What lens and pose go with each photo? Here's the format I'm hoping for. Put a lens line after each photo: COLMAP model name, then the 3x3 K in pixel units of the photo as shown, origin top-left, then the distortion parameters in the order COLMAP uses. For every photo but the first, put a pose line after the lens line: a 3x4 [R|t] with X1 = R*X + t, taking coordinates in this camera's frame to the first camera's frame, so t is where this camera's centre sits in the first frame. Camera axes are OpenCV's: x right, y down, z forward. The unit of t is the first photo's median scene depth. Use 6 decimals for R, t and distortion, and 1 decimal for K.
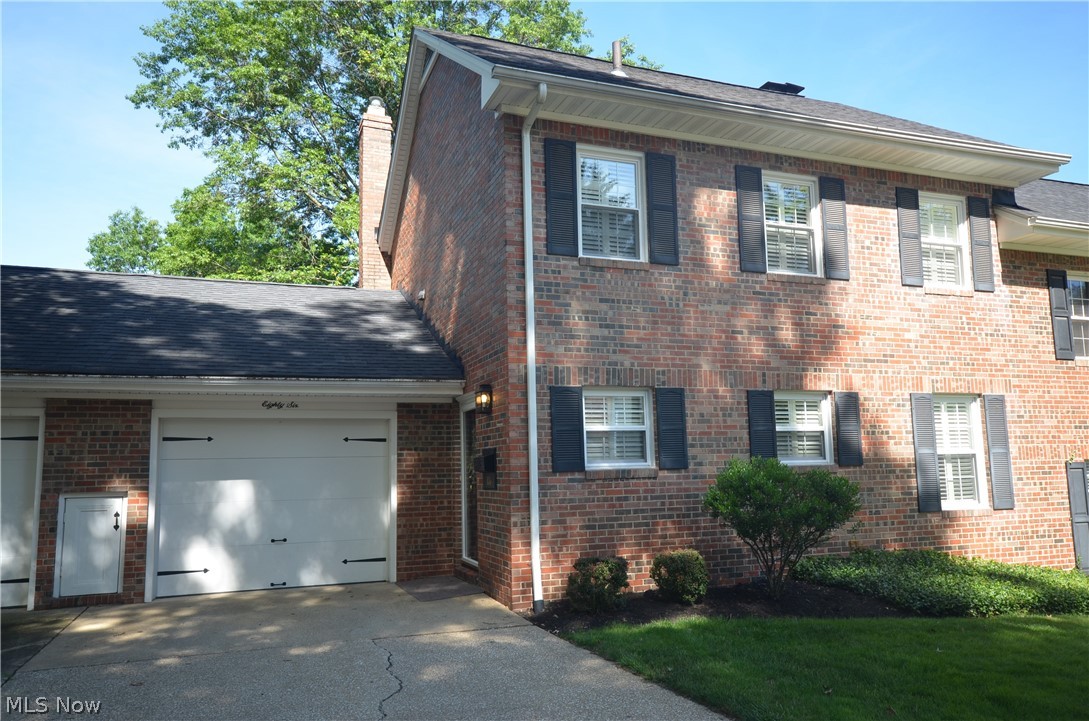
lens RADIAL K [[799.8, 0, 536.8], [0, 799.8, 387.7], [0, 0, 1]] dist [0.008154, 0.024558]
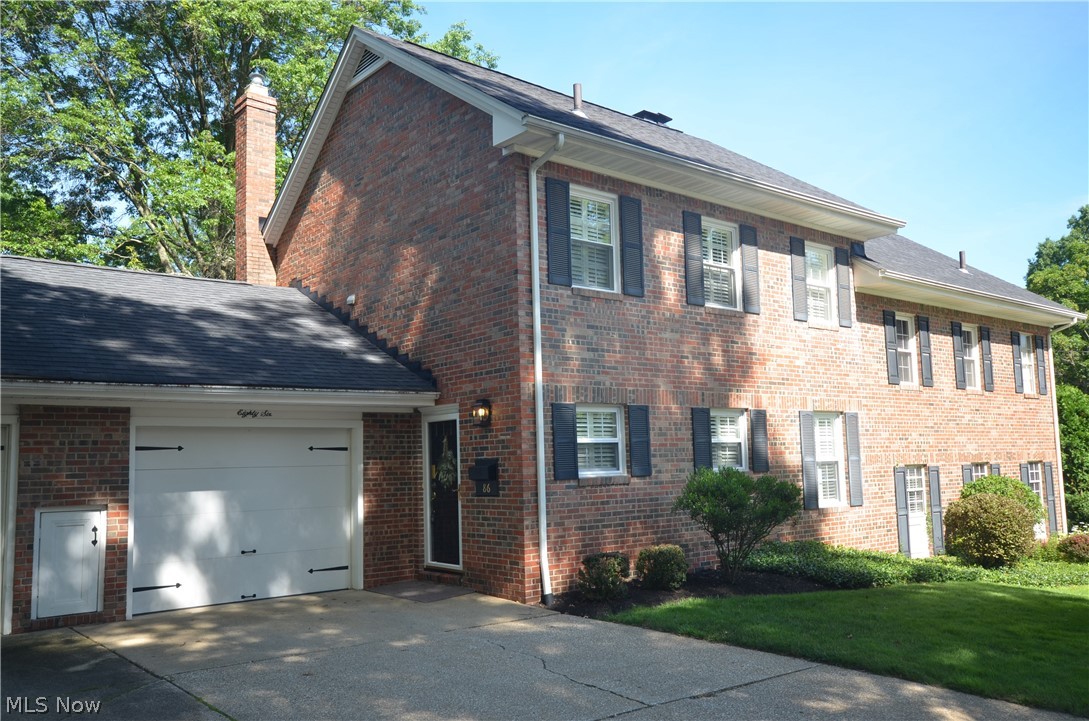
lens RADIAL K [[910.5, 0, 545.8], [0, 910.5, 392.4], [0, 0, 1]] dist [0.005834, 0.032710]
pose [[0.945152, 0.021988, 0.325891, -0.349479], [-0.026628, 0.999598, 0.009782, -0.024941], [-0.325545, -0.017923, 0.945357, -0.169261]]
